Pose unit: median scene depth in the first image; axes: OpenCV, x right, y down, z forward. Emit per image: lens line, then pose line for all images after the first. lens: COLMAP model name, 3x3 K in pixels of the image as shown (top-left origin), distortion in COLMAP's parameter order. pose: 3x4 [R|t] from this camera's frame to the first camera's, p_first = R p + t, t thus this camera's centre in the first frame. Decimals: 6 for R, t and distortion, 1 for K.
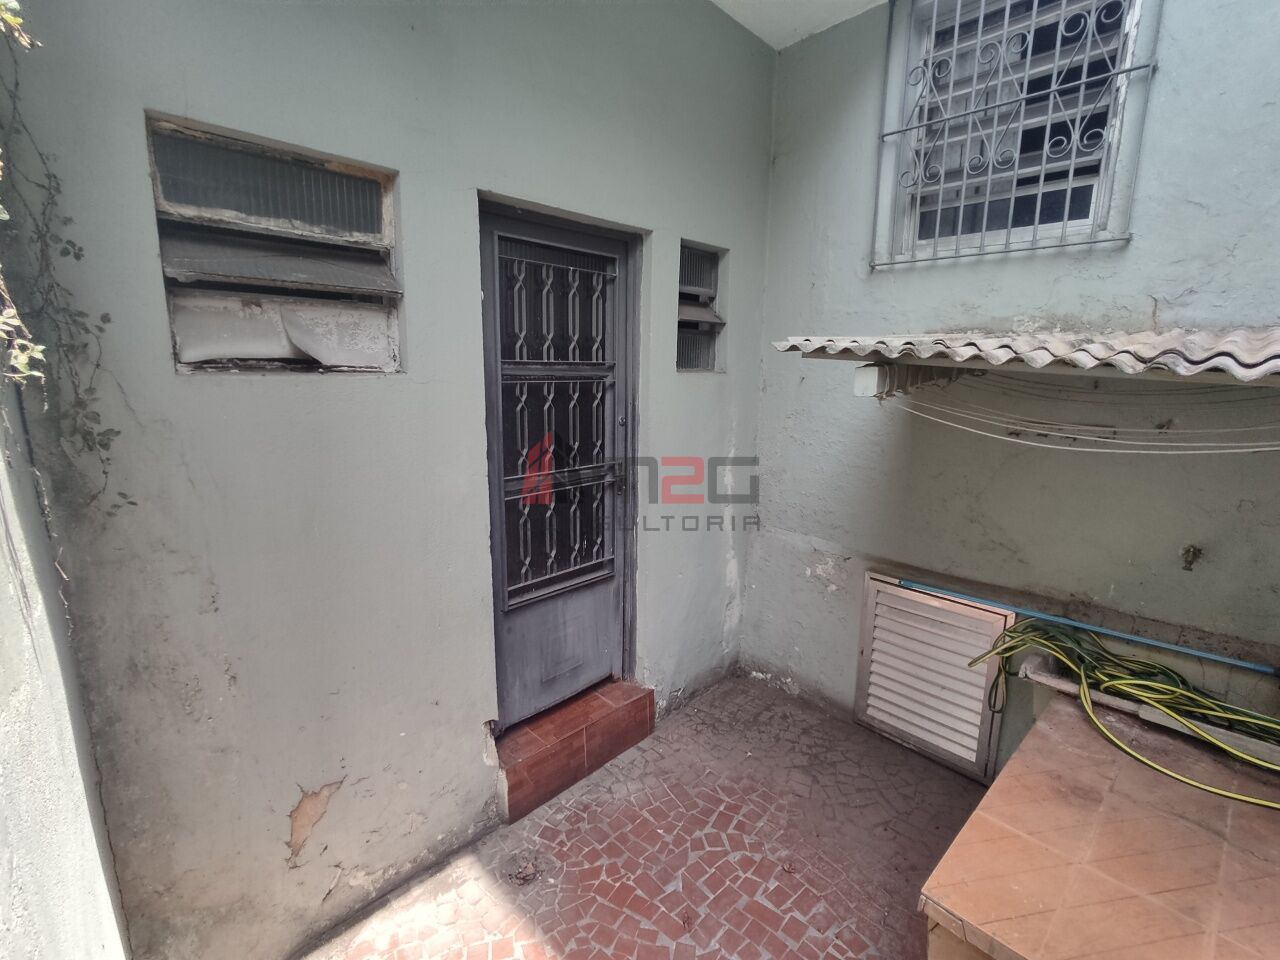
lens RADIAL K [[595.2, 0, 639.1], [0, 595.2, 470.9], [0, 0, 1]] dist [-0.001156, -0.000295]
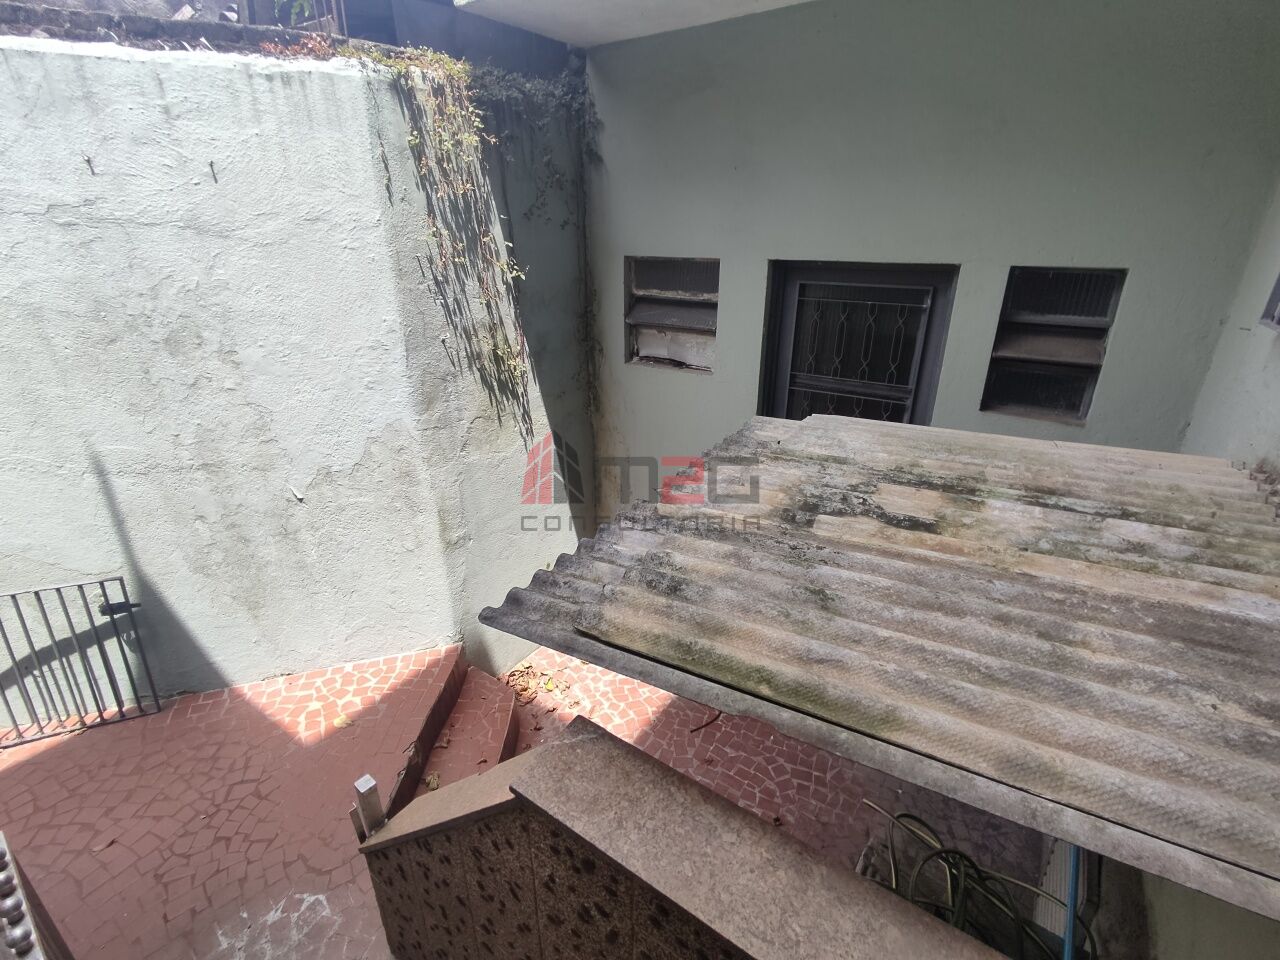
lens RADIAL K [[595.2, 0, 639.1], [0, 595.2, 470.9], [0, 0, 1]] dist [-0.001156, -0.000295]
pose [[0.190452, 0.349345, -0.917434, 1.298350], [-0.175094, 0.931643, 0.318407, -0.432401], [0.965956, 0.099996, 0.238601, 0.423373]]
